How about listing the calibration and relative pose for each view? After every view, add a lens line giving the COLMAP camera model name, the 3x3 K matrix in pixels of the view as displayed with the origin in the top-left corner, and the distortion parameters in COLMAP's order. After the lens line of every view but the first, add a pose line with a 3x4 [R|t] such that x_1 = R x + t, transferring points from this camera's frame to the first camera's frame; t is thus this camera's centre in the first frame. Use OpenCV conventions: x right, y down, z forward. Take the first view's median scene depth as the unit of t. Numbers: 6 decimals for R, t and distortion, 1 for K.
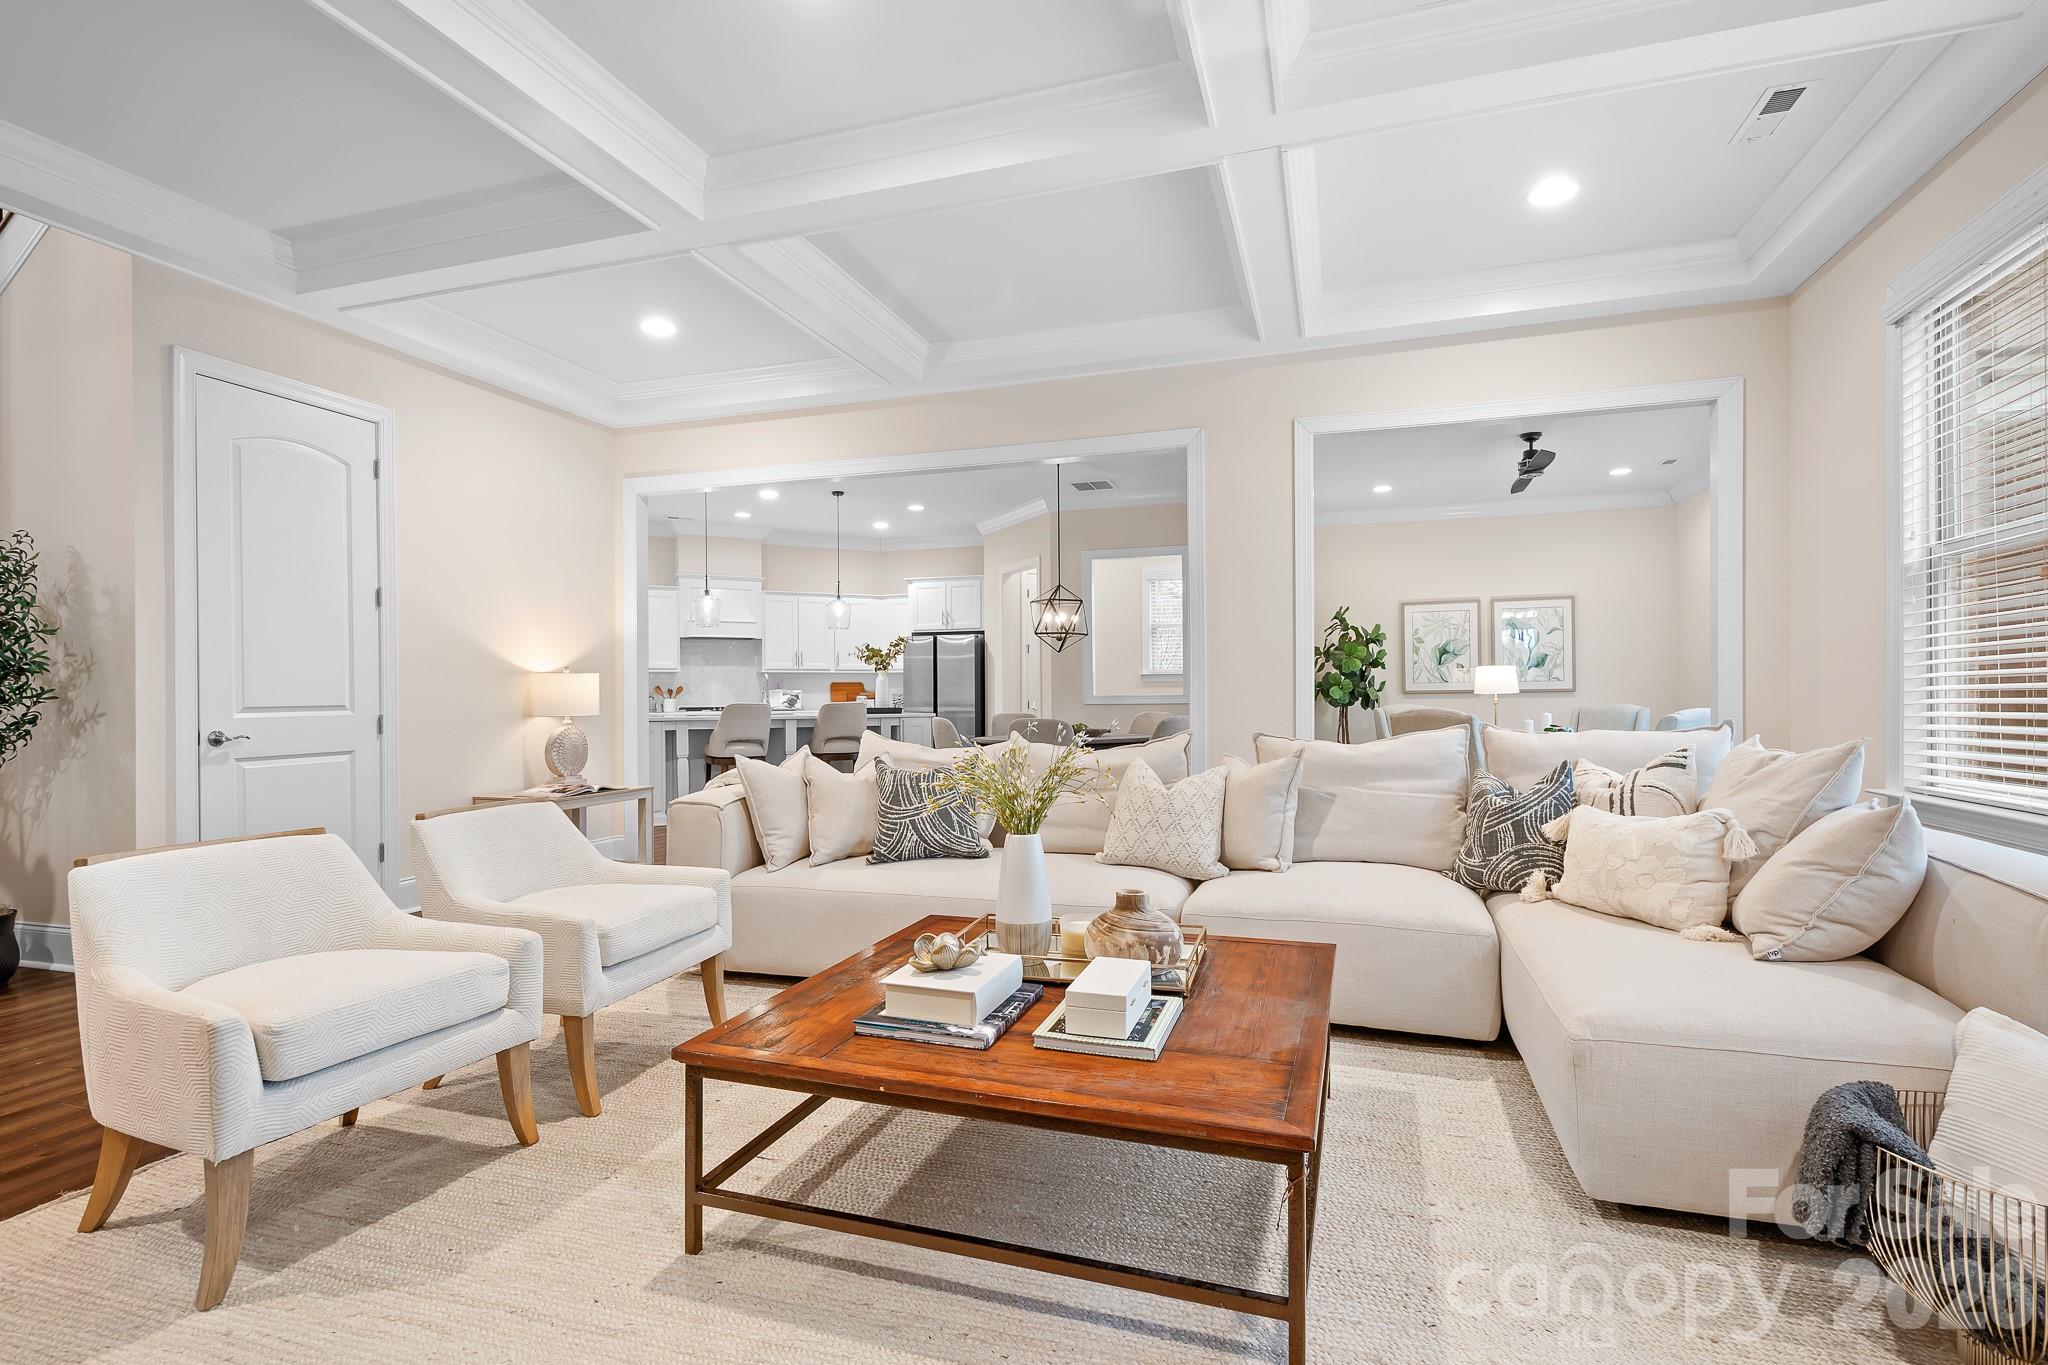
lens RADIAL K [[976.6, 0, 1039.6], [0, 976.6, 693.5], [0, 0, 1]] dist [0.001640, -0.001852]
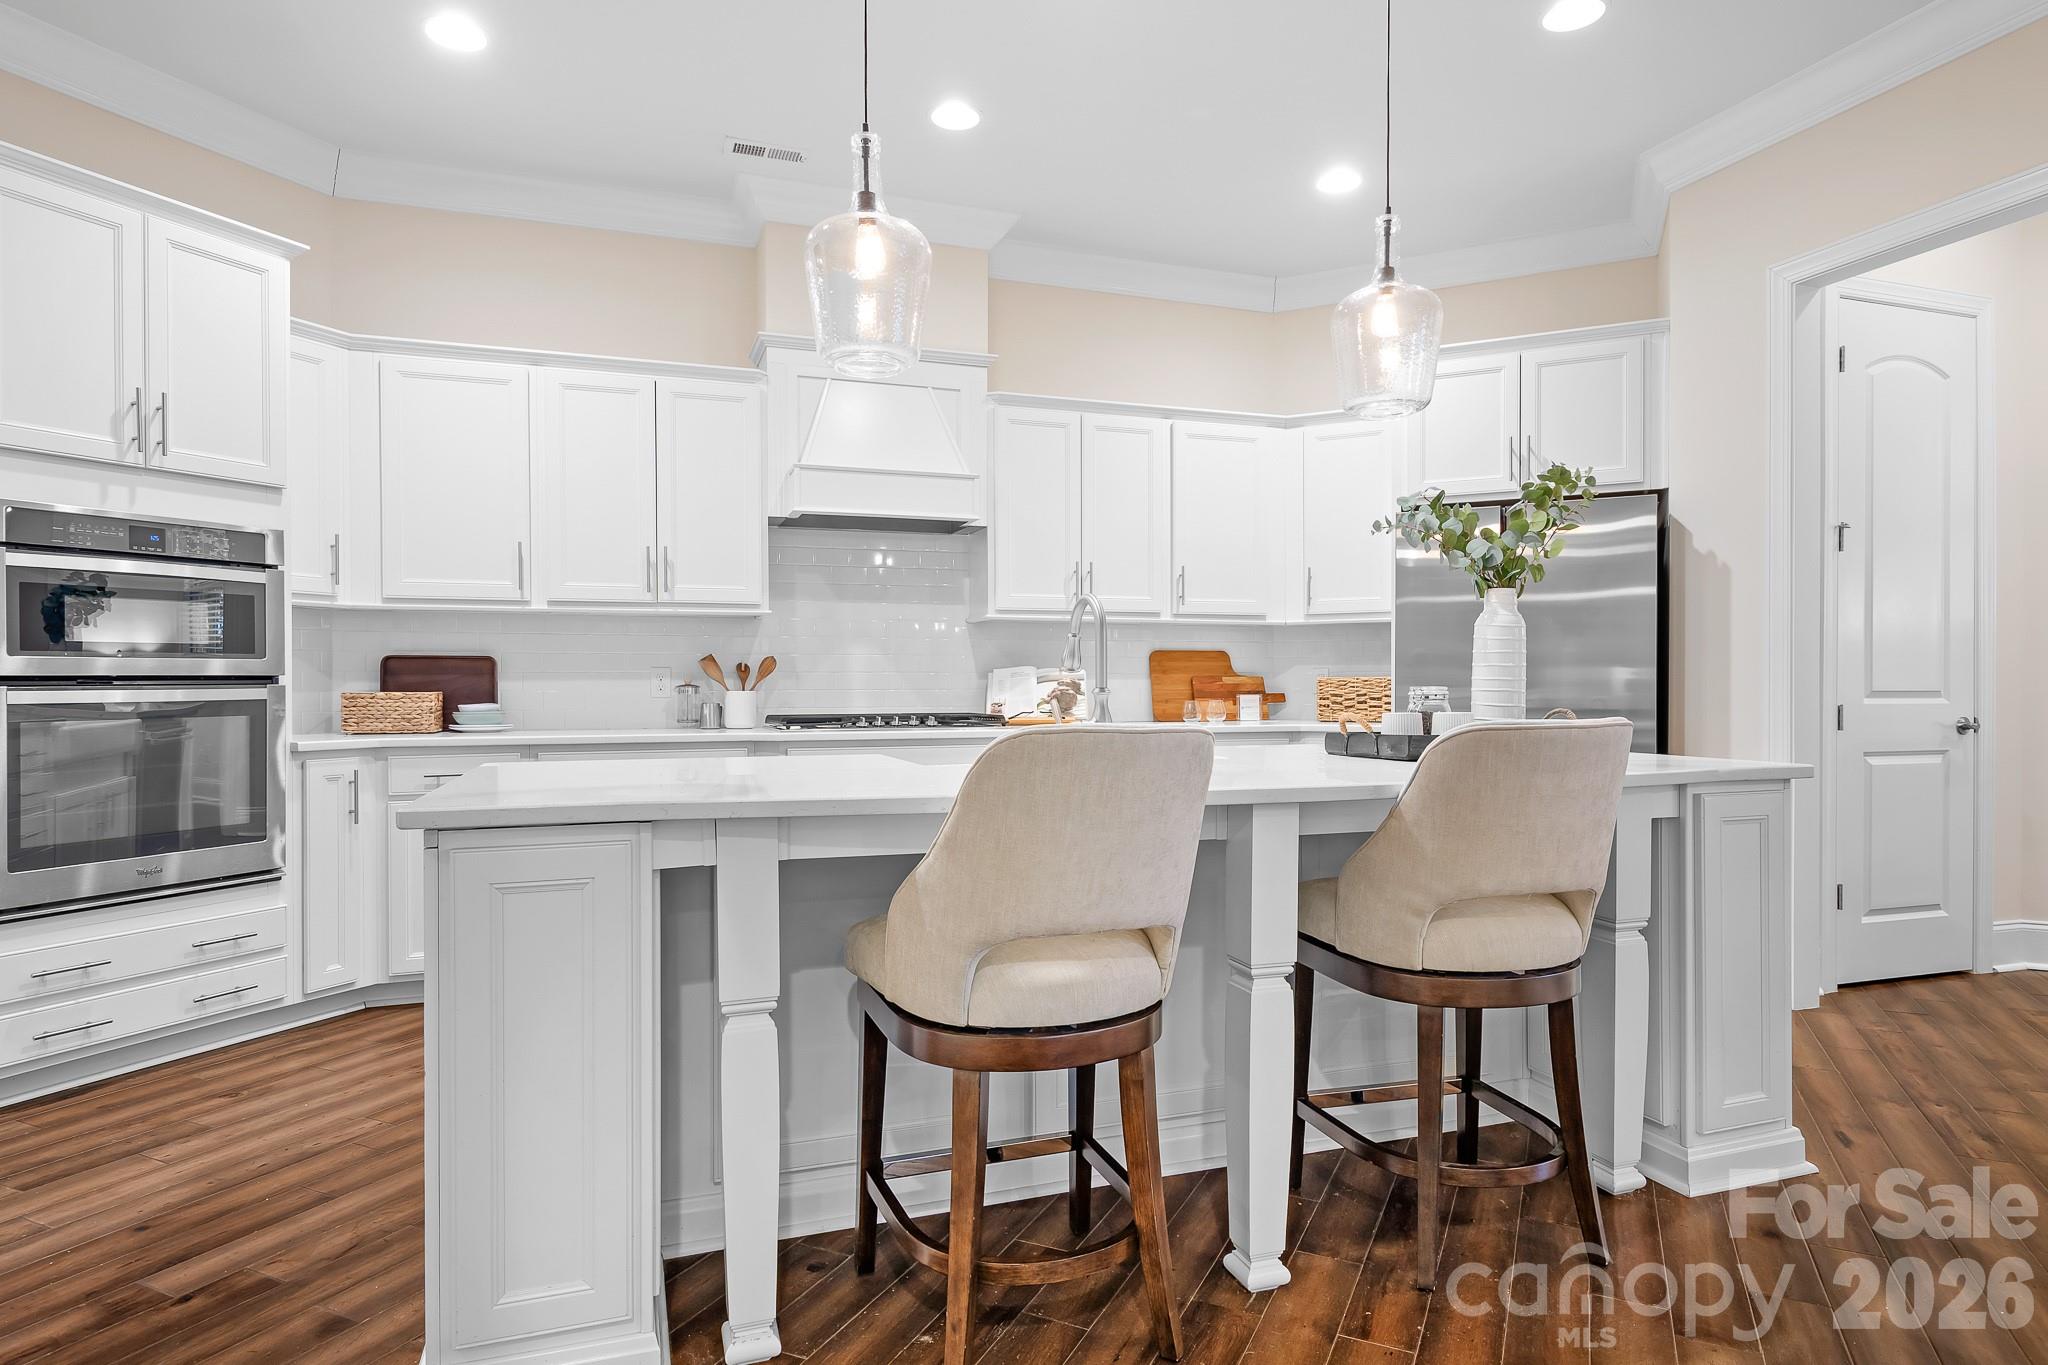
lens RADIAL K [[1121.7, 0, 1026.8], [0, 1121.7, 683.2], [0, 0, 1]] dist [0.025111, -0.000828]
pose [[0.989707, 0.006517, -0.142957, -0.215301], [-0.006535, 0.999979, 0.000348, 0.002032], [0.142957, 0.000590, 0.989729, 0.605615]]
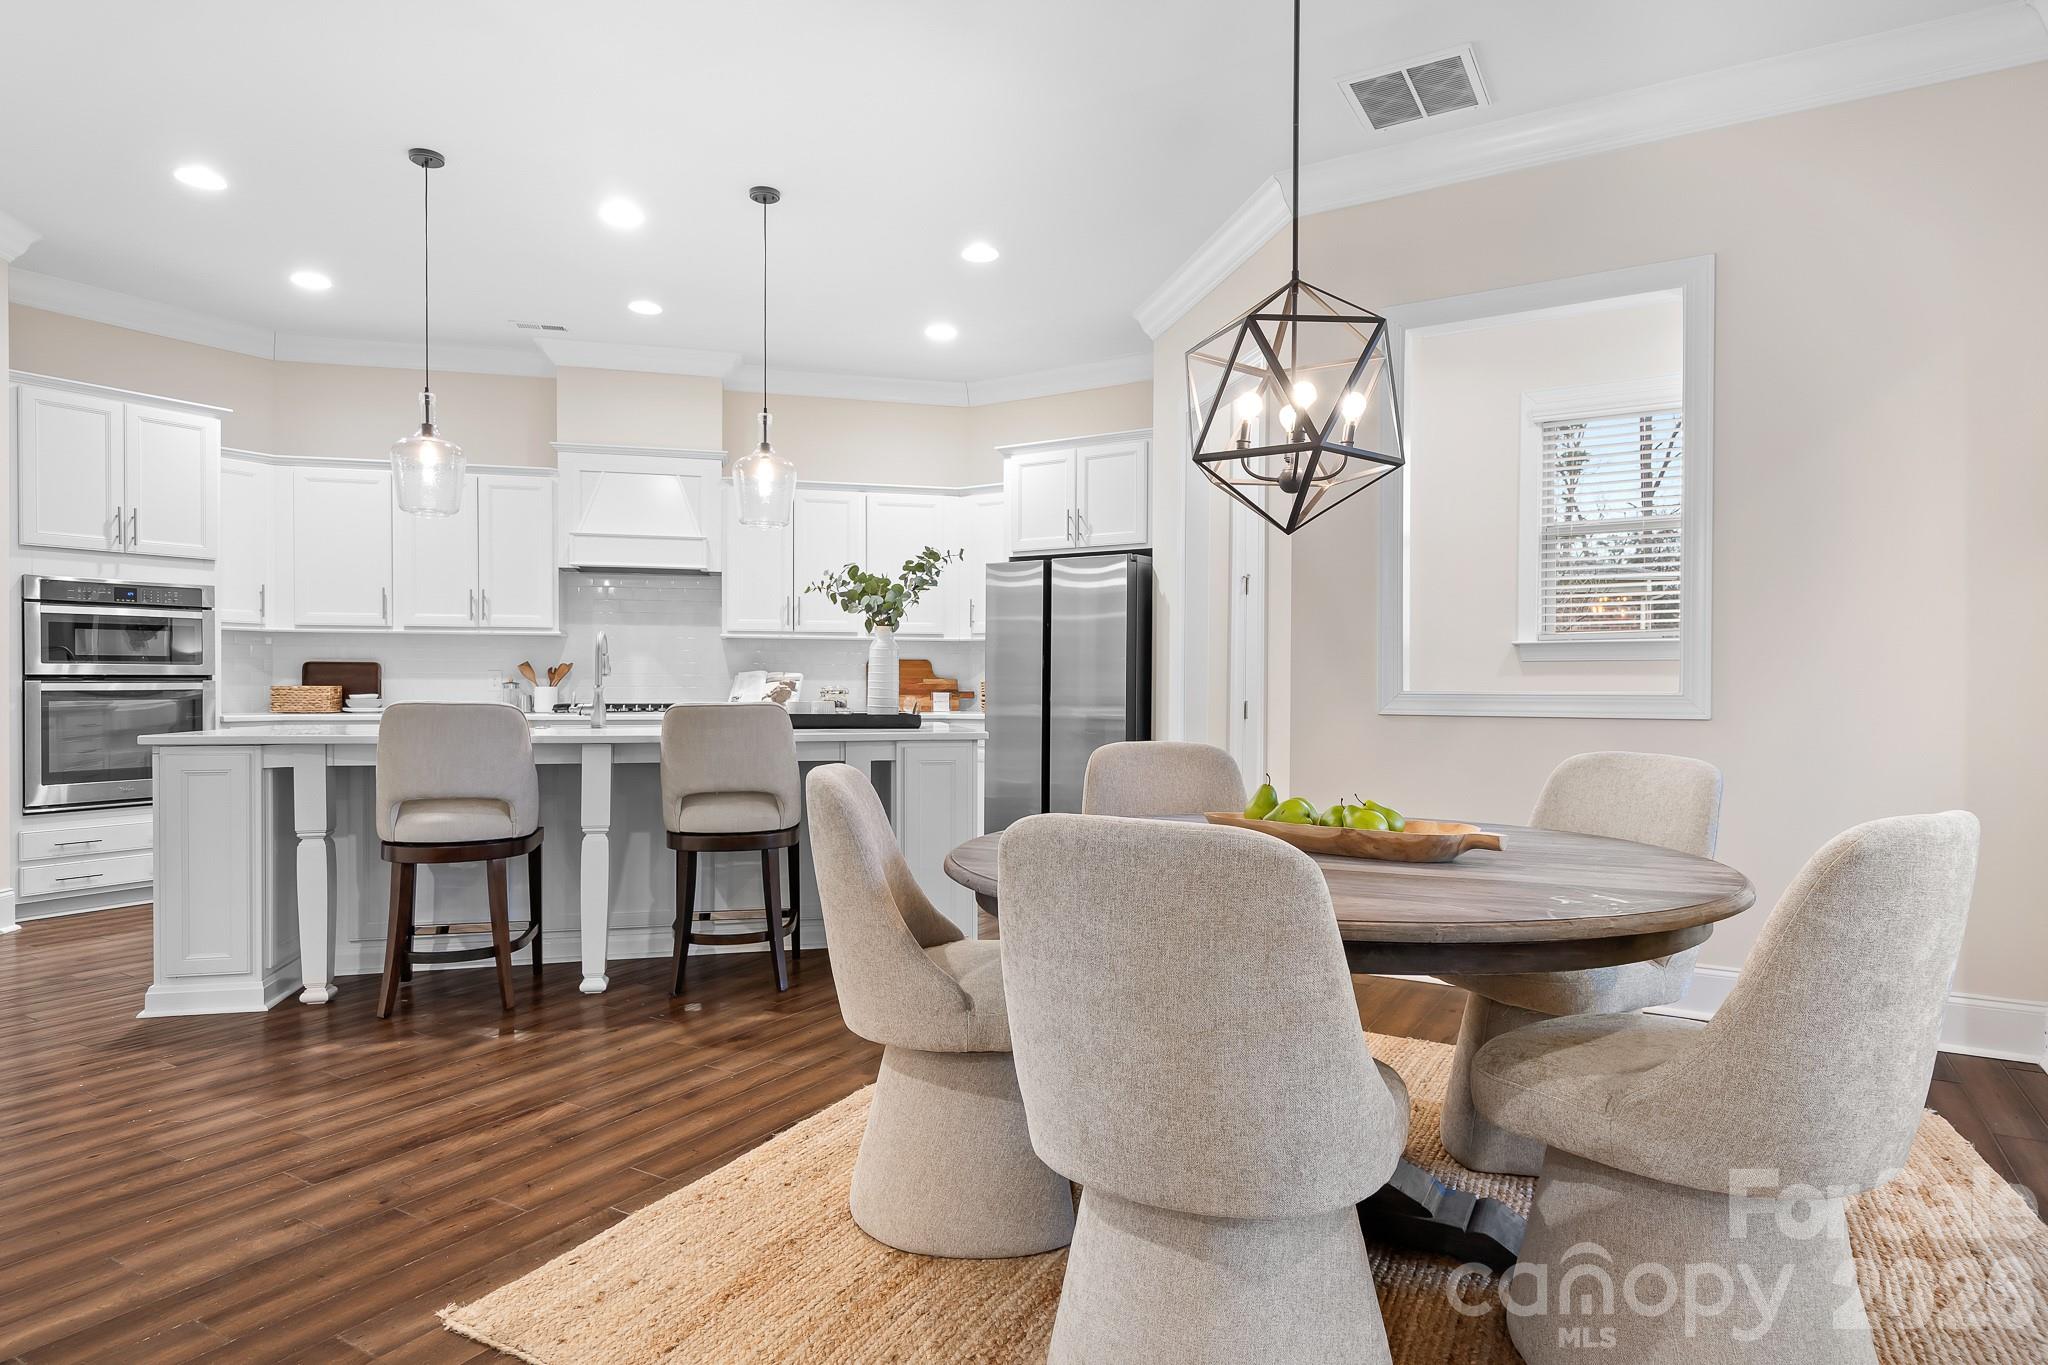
lens RADIAL K [[1121.7, 0, 1038.3], [0, 1121.7, 689.2], [0, 0, 1]] dist [0.025111, -0.000828]
pose [[0.970918, 0.013883, -0.239010, 0.019448], [-0.012647, 0.999898, 0.006705, -0.000355], [0.239078, -0.003487, 0.970994, 0.478027]]
